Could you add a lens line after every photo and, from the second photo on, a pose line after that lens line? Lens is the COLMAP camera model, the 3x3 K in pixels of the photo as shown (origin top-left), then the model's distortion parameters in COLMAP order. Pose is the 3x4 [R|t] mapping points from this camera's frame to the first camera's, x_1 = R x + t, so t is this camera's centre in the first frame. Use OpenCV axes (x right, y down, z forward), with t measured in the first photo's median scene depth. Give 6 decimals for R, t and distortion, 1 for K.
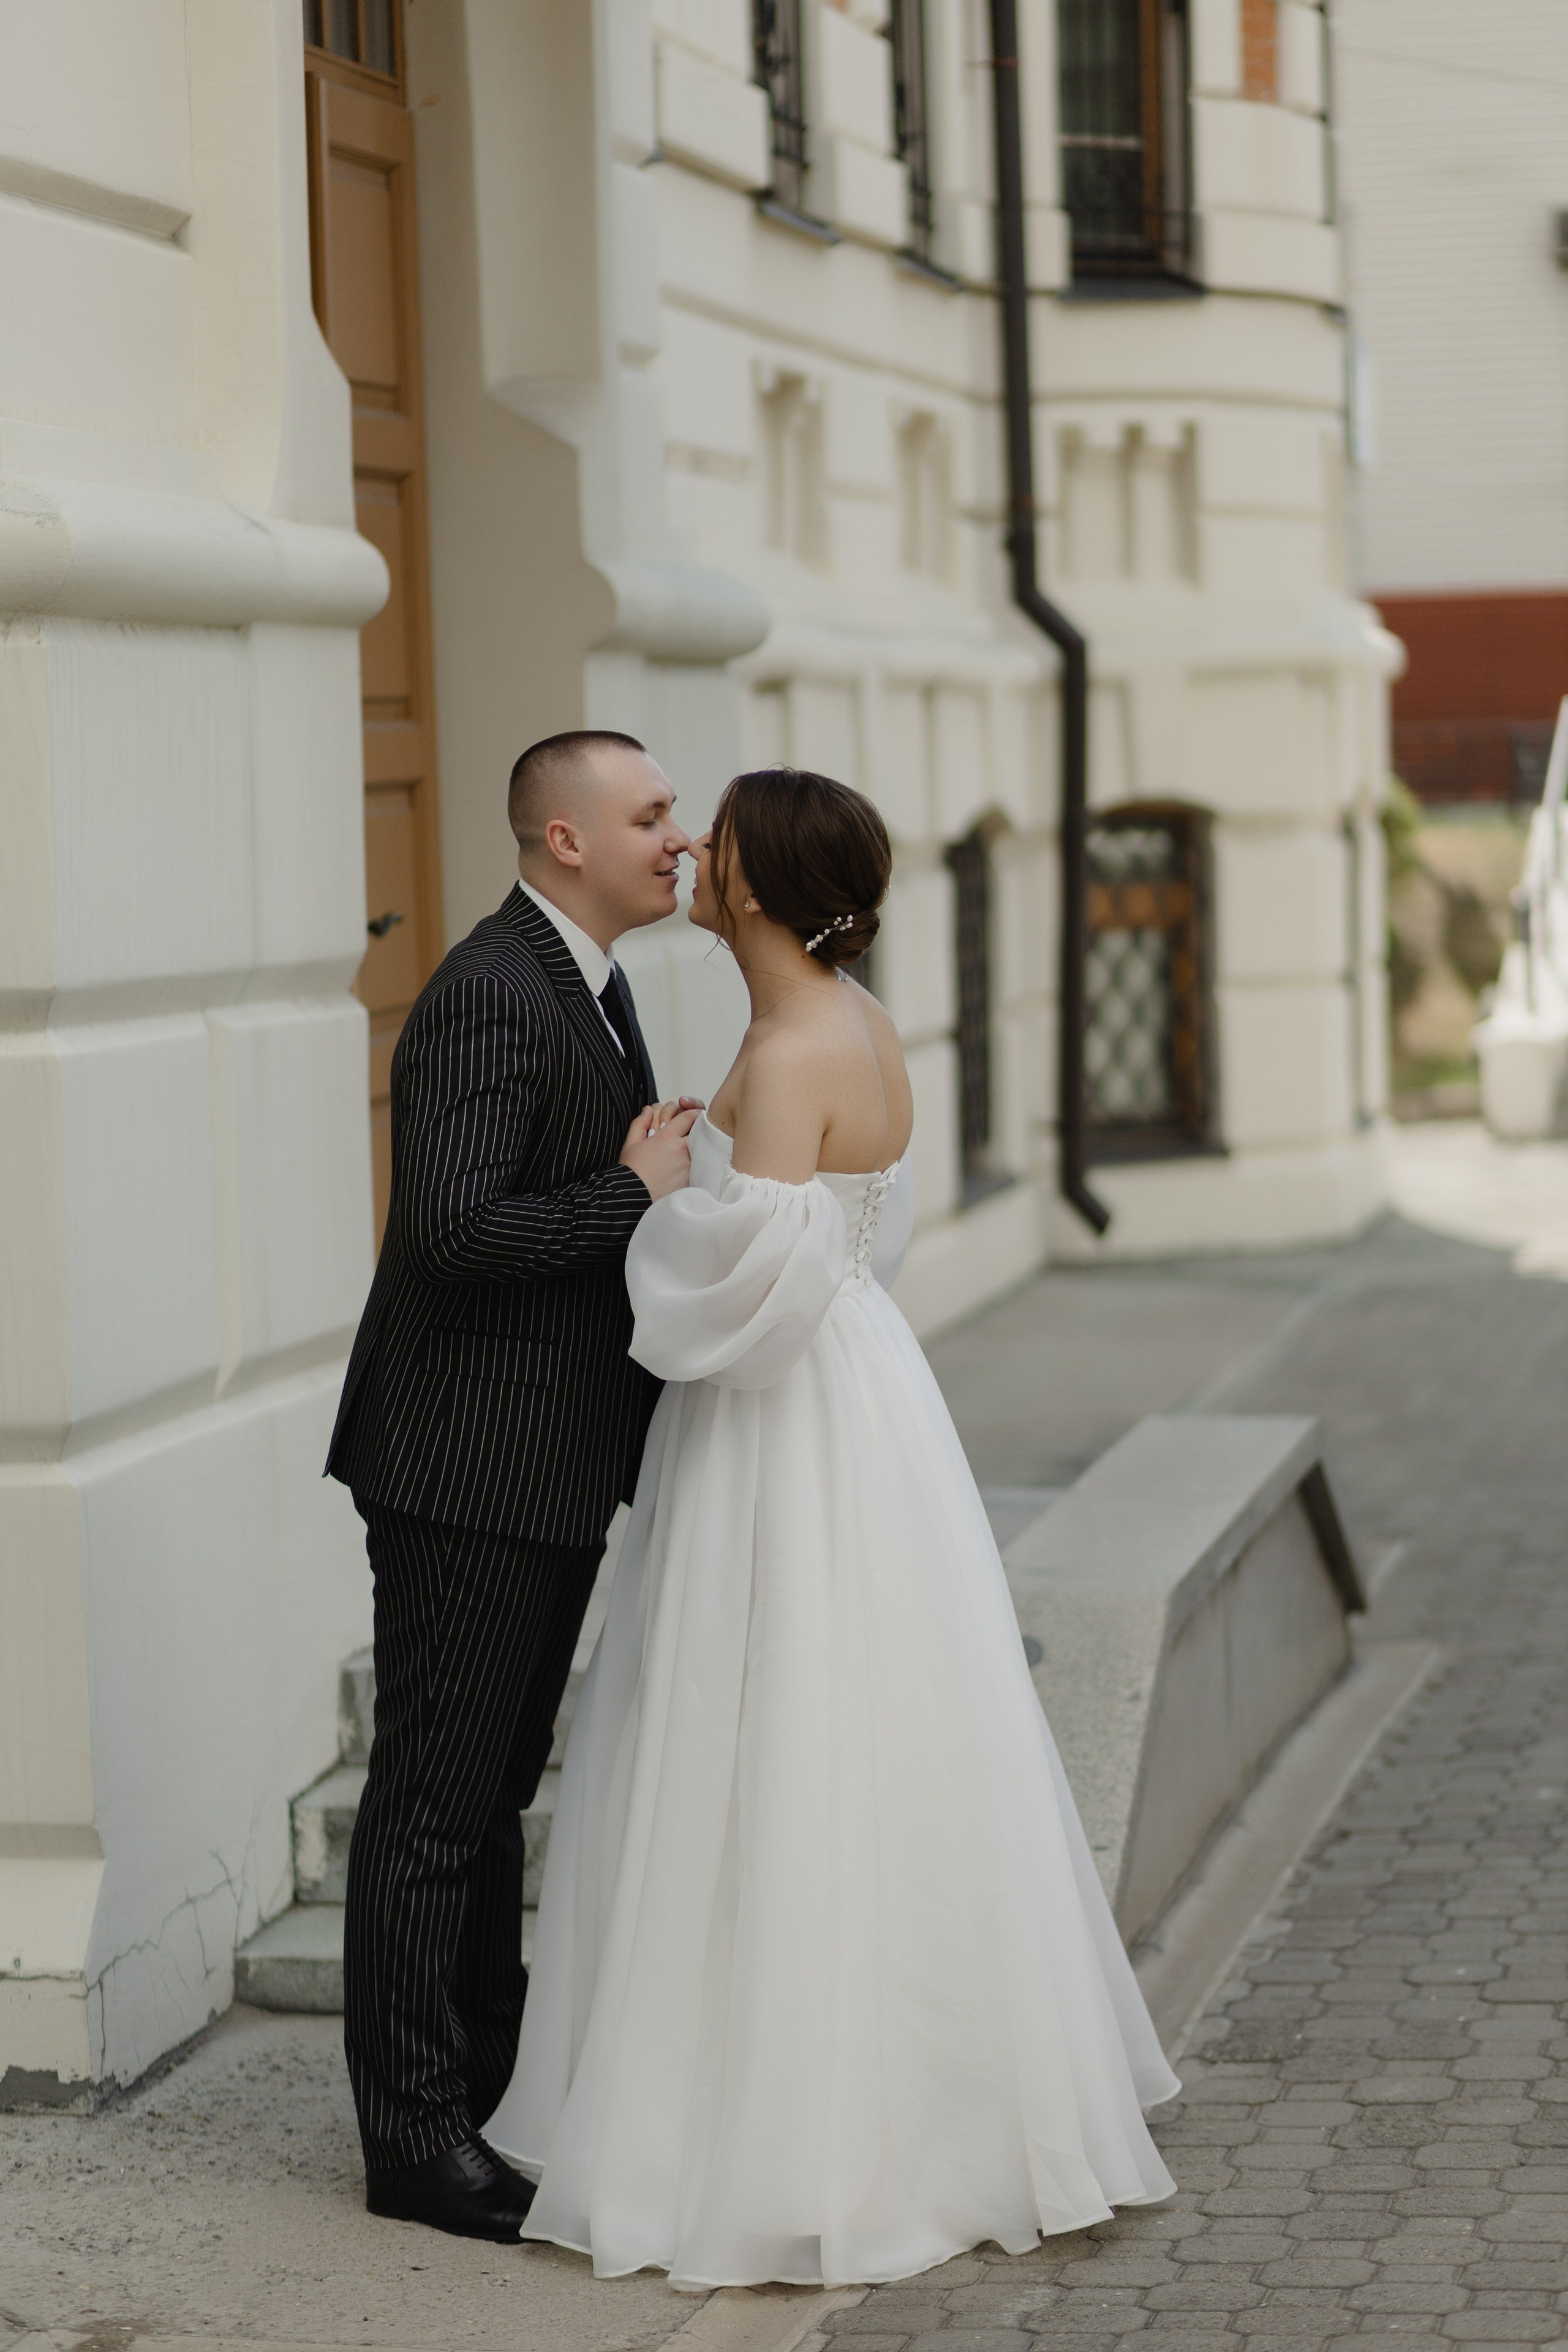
lens RADIAL K [[5656.2, 0, 790.1], [0, 5656.2, 1169.5], [0, 0, 1]] dist [-0.018720, -0.219565]
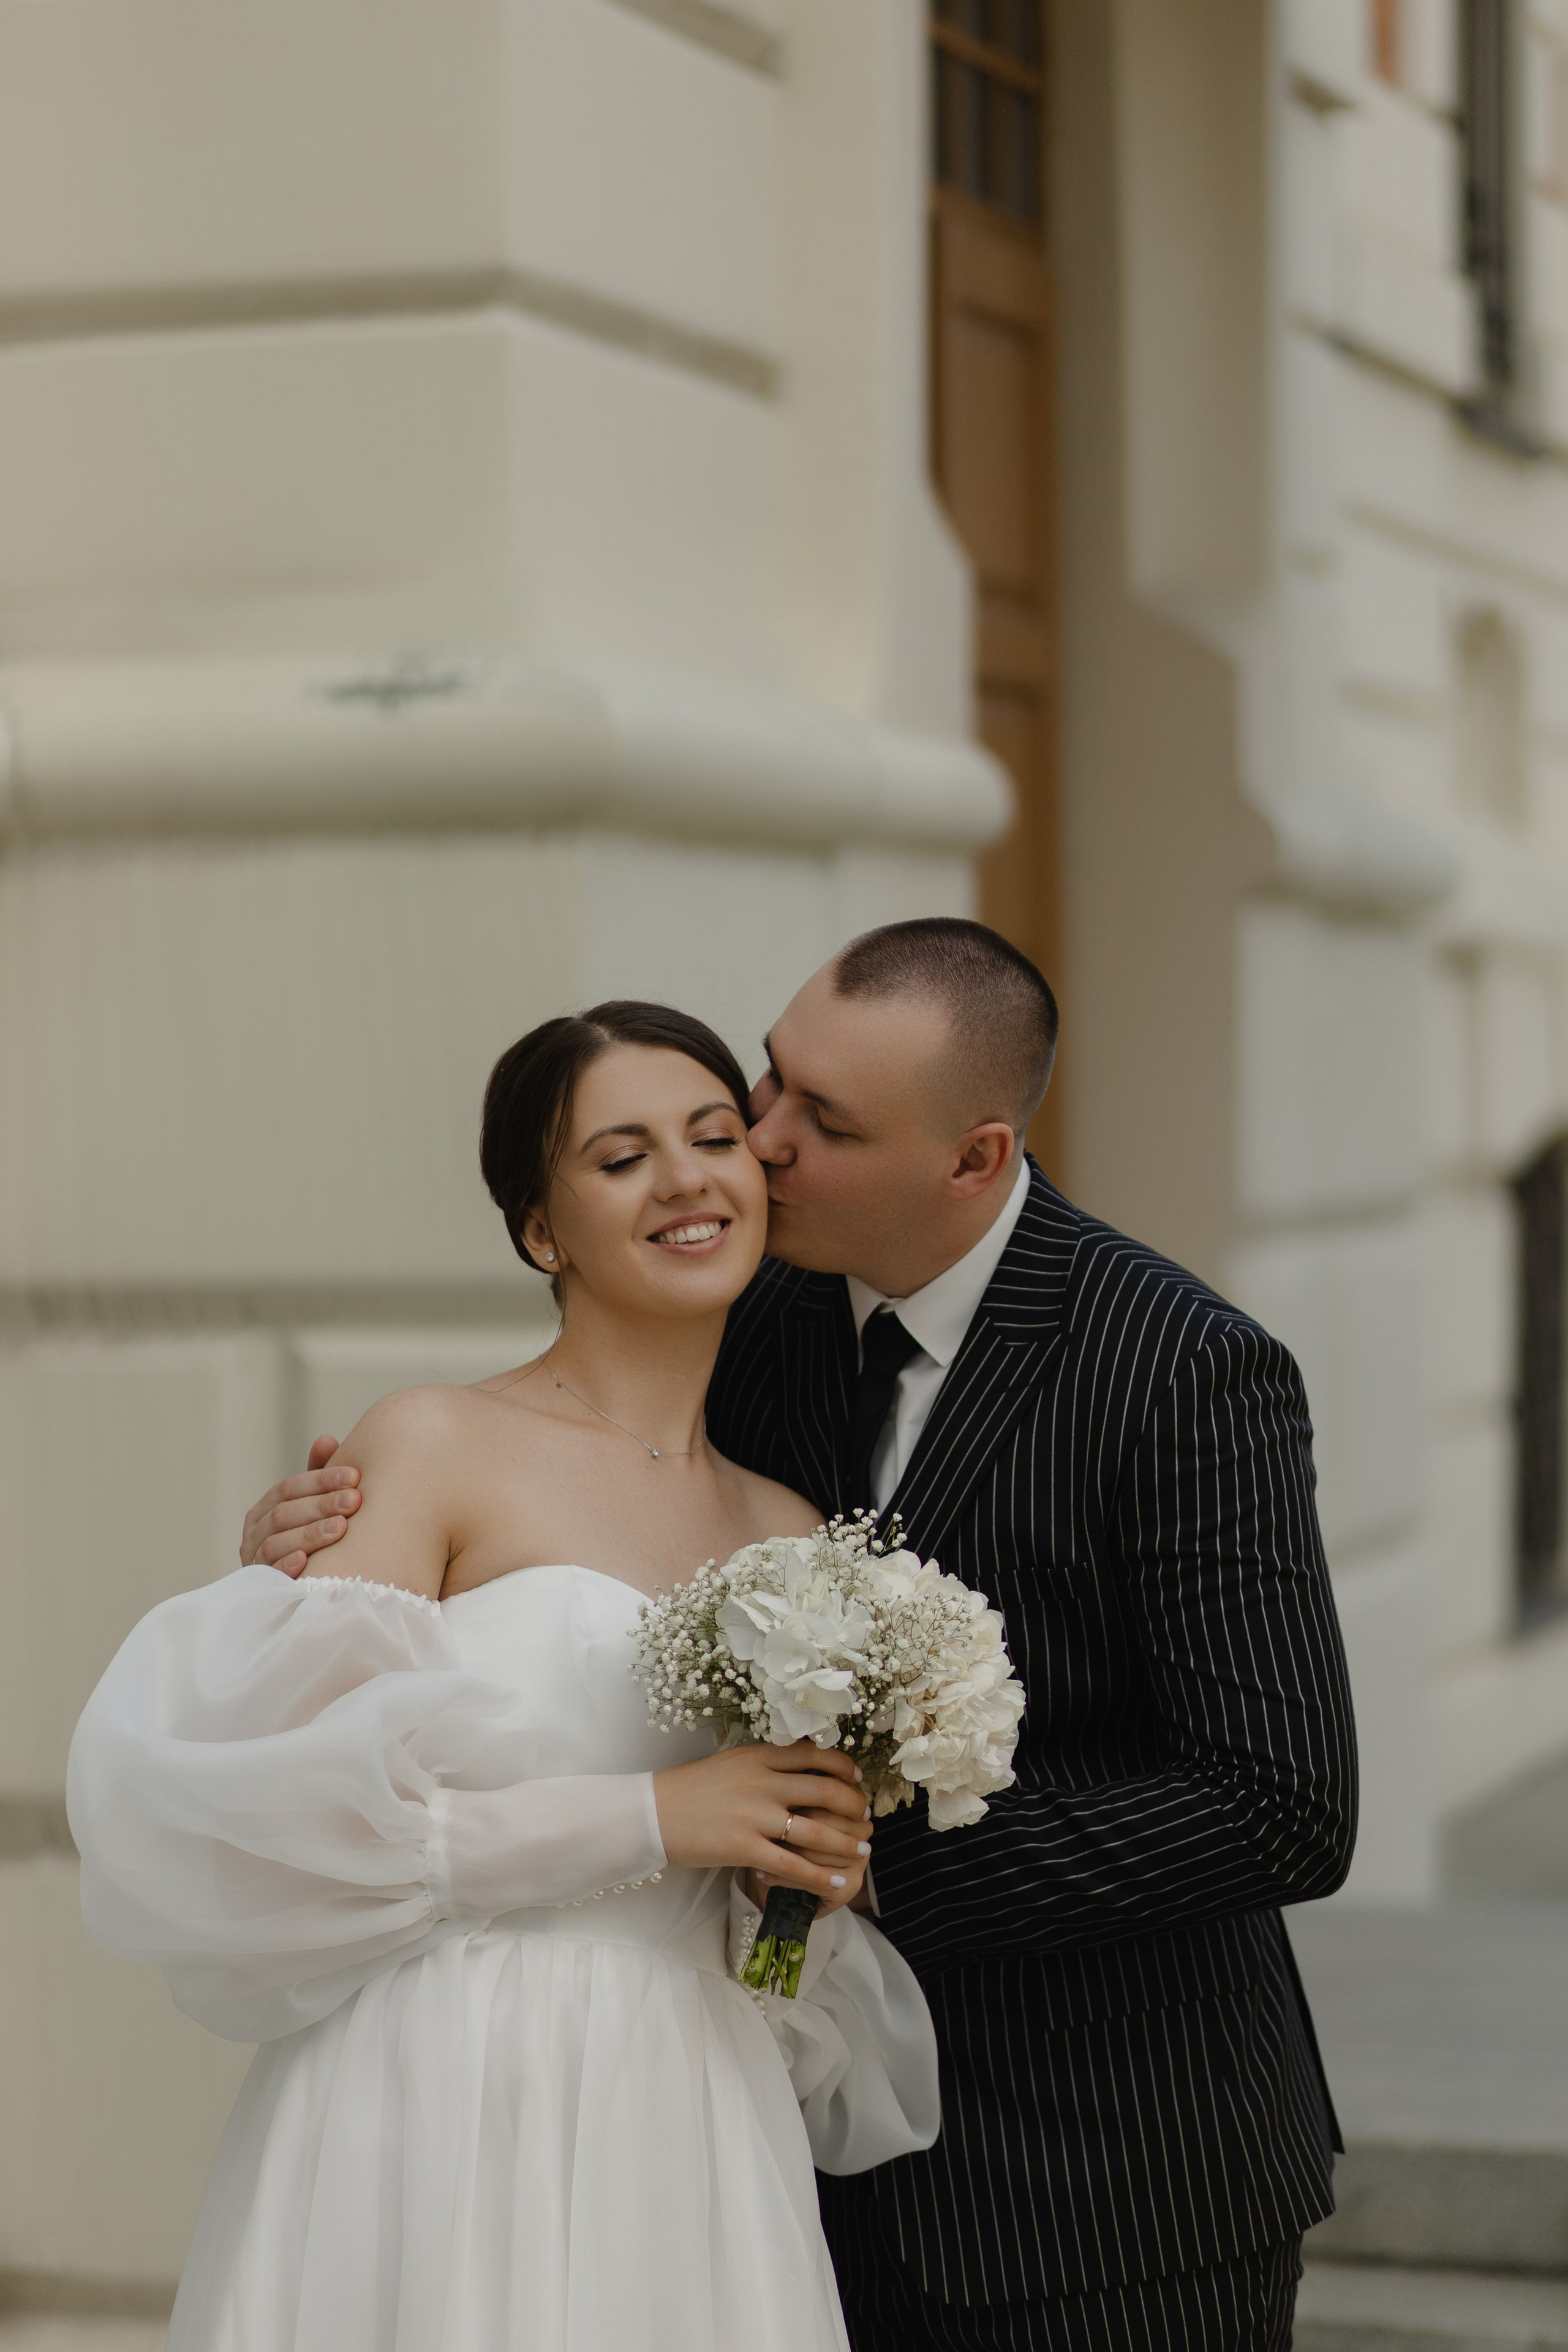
lens RADIAL K [[6092.1, 0, 783.7], [0, 6092.1, 1091.5], [0, 0, 1]] dist [0.028512, 0.170954]
pose [[0.993464, 0.022092, -0.111984, -0.002071], [-0.029630, 0.997373, -0.066105, -0.000872], [0.110229, 0.068991, 0.991509, 0.089943]]
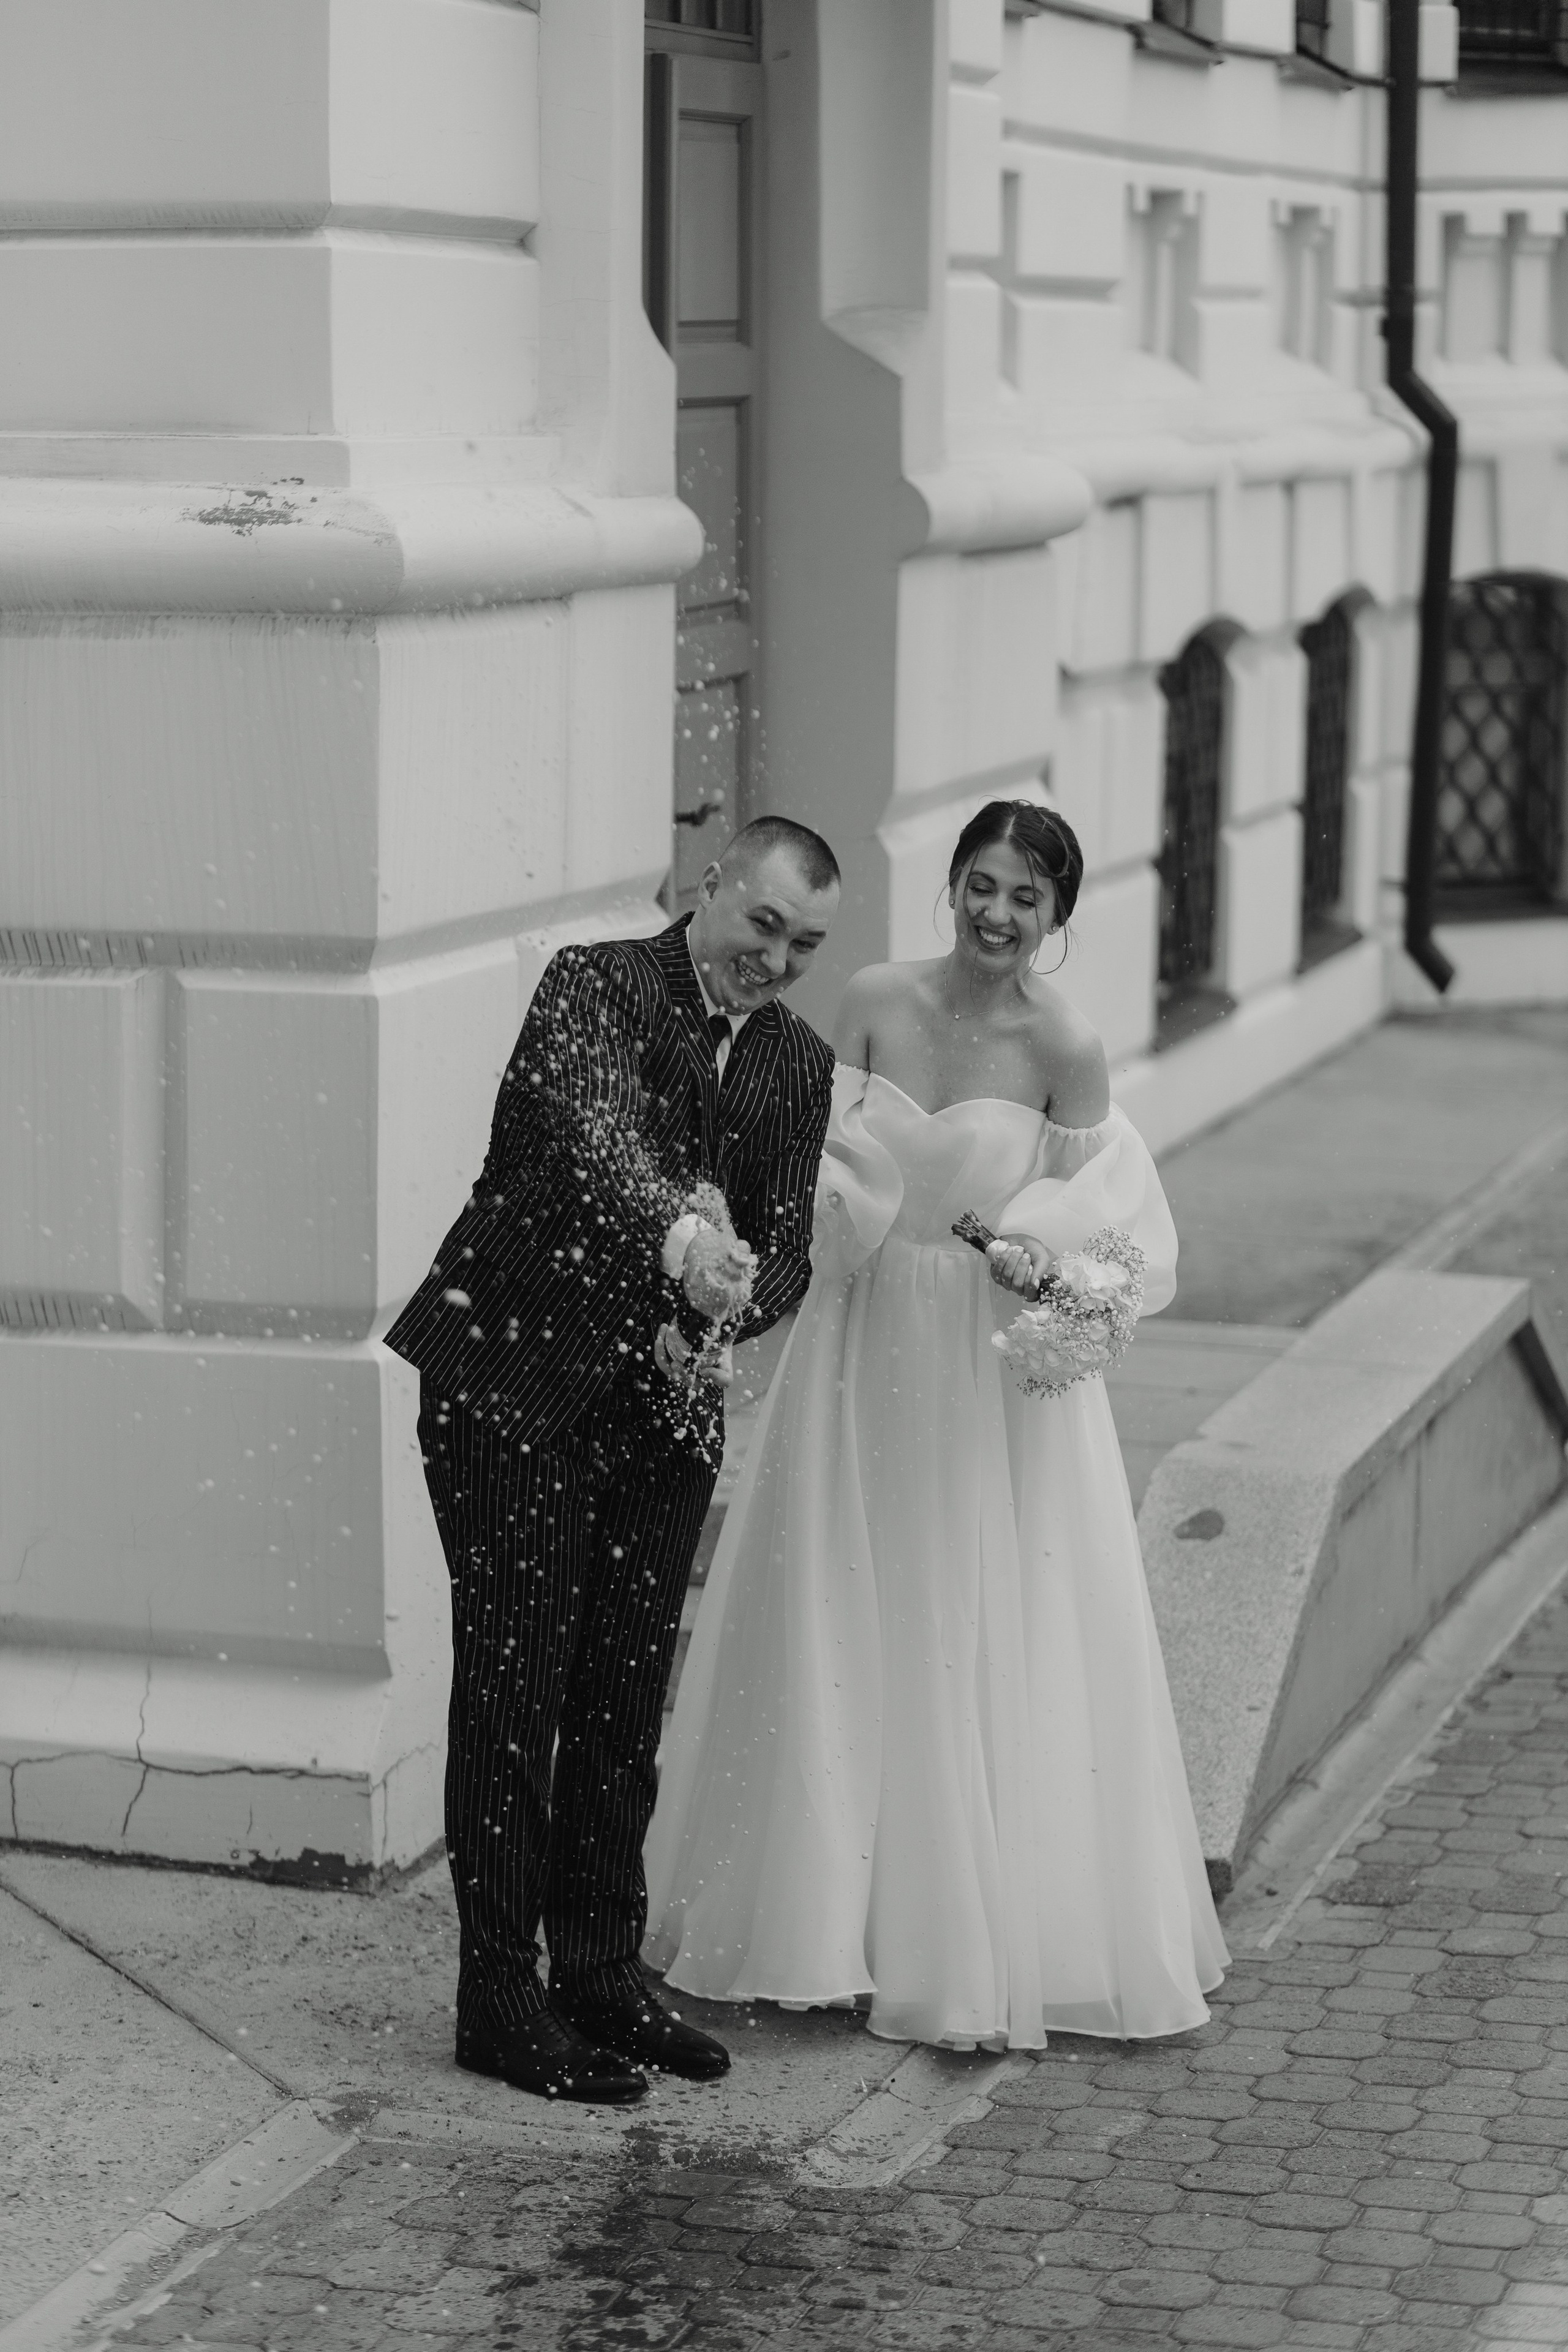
lens RADIAL K [[5650.4, 0, 774.6], [0, 5650.4, 1183.9], [0, 0, 1]] dist [-0.040855, -0.017581]
pose [[0.995419, 0.049810, -0.081613, 0.035170], [-0.043410, 0.995977, 0.078399, -0.055029], [0.085190, -0.074497, 0.993576, -0.109839]]
